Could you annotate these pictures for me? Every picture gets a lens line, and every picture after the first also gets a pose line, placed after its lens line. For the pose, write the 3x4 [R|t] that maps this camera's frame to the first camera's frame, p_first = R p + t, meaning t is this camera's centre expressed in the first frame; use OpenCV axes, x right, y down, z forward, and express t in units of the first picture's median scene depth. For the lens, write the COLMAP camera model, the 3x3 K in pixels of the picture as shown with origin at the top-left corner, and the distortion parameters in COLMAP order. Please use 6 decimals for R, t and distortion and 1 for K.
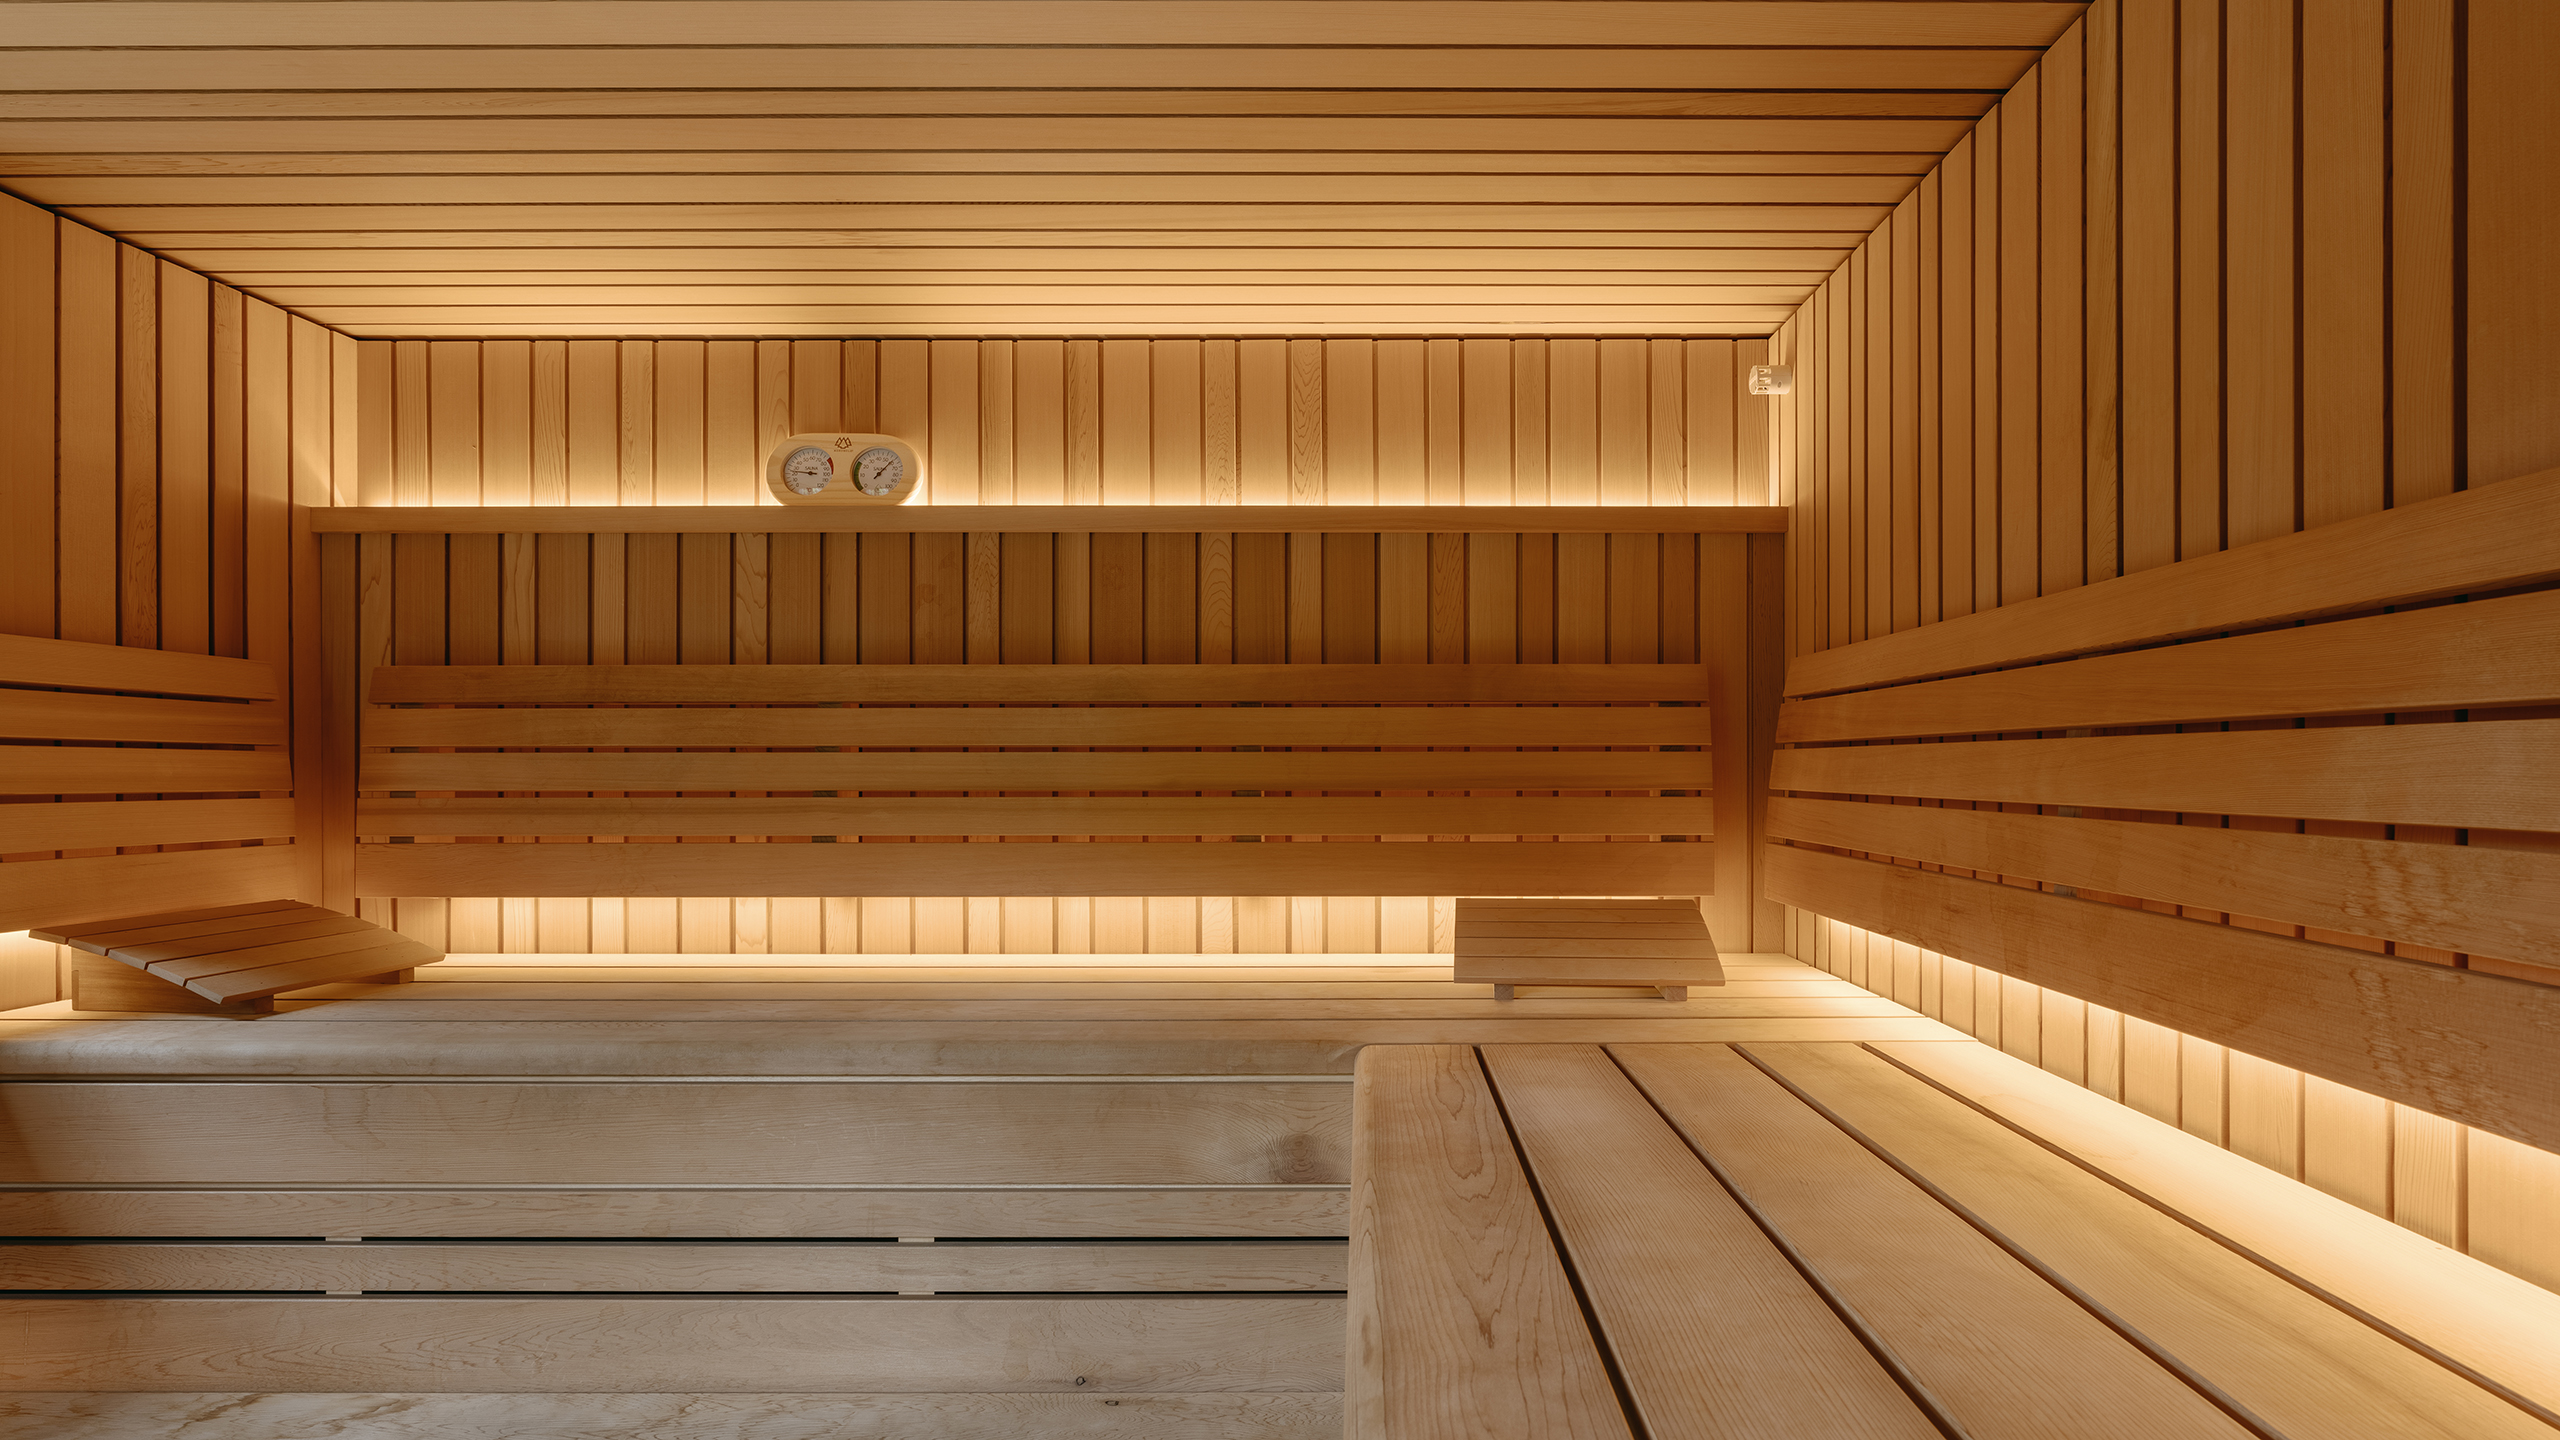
lens RADIAL K [[1331.4, 0, 1376.4], [0, 1331.4, 774.6], [0, 0, 1]] dist [-0.001477, -0.000294]
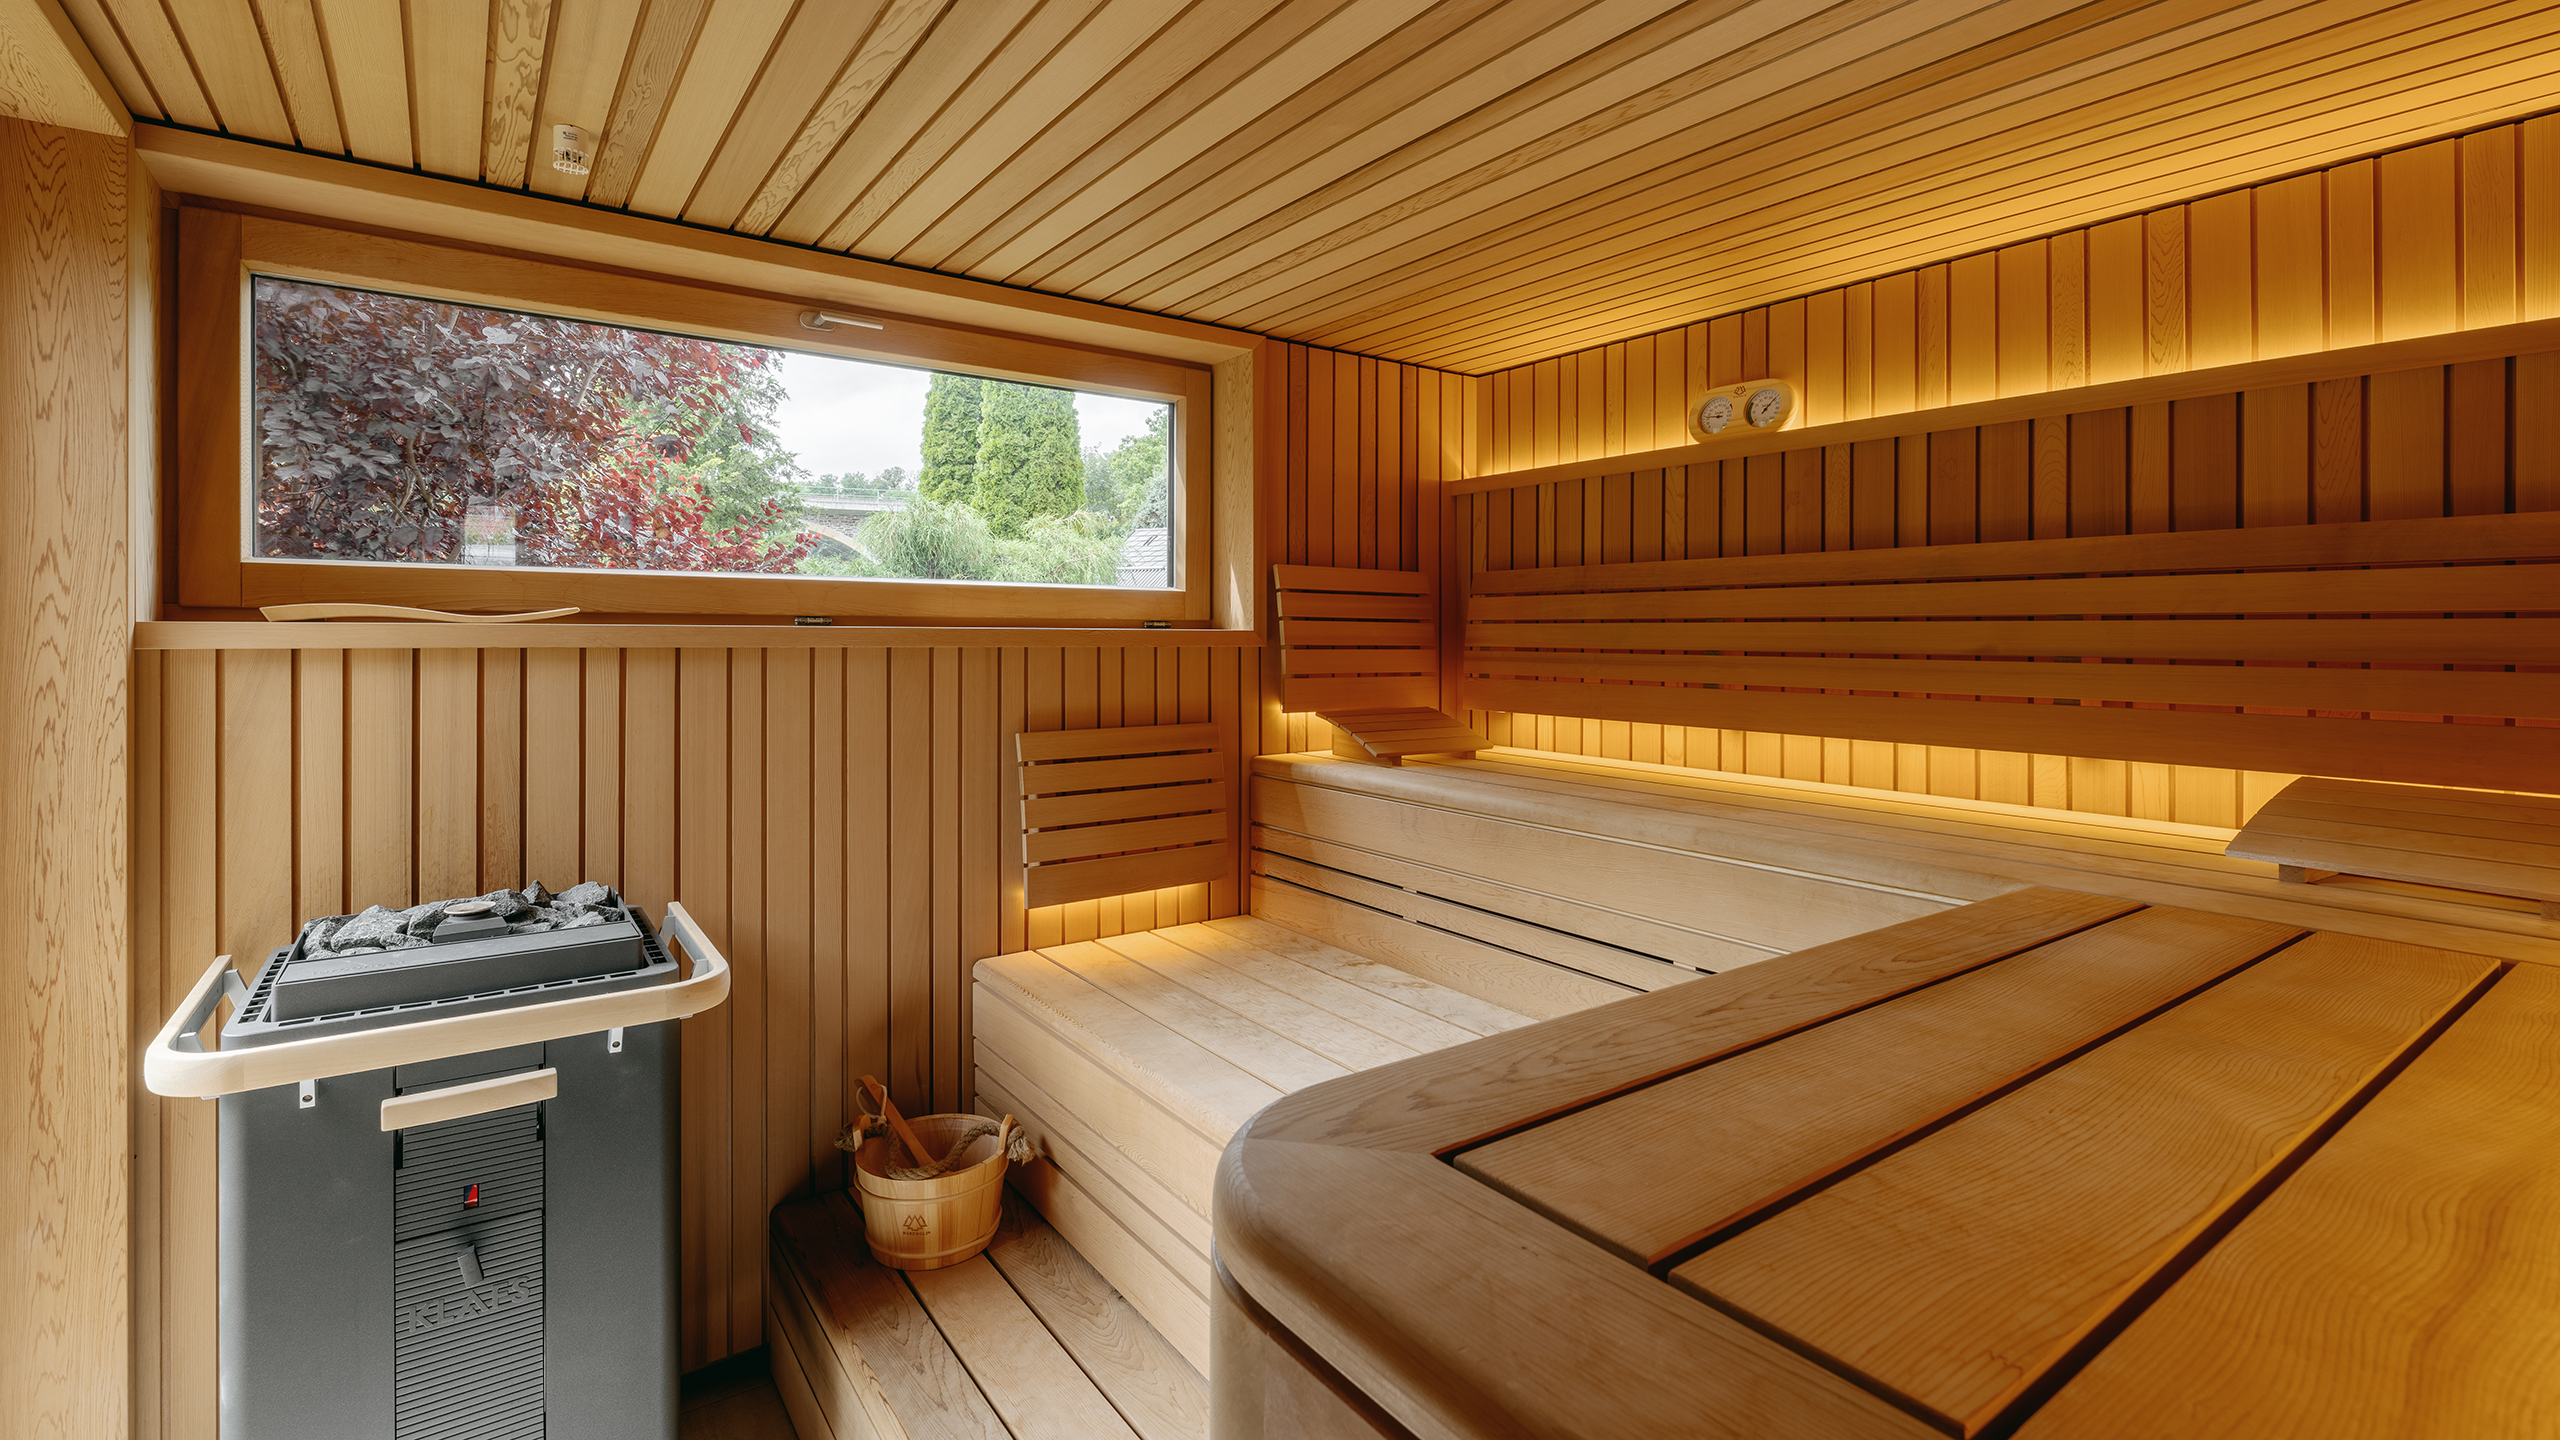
lens RADIAL K [[1145.3, 0, 1274.4], [0, 1145.3, 640.4], [0, 0, 1]] dist [0.001281, 0.000065]
pose [[0.585233, 0.008716, -0.810818, 0.264758], [-0.009331, 0.999948, 0.004014, 0.001082], [0.810811, 0.005216, 0.585284, -0.050206]]
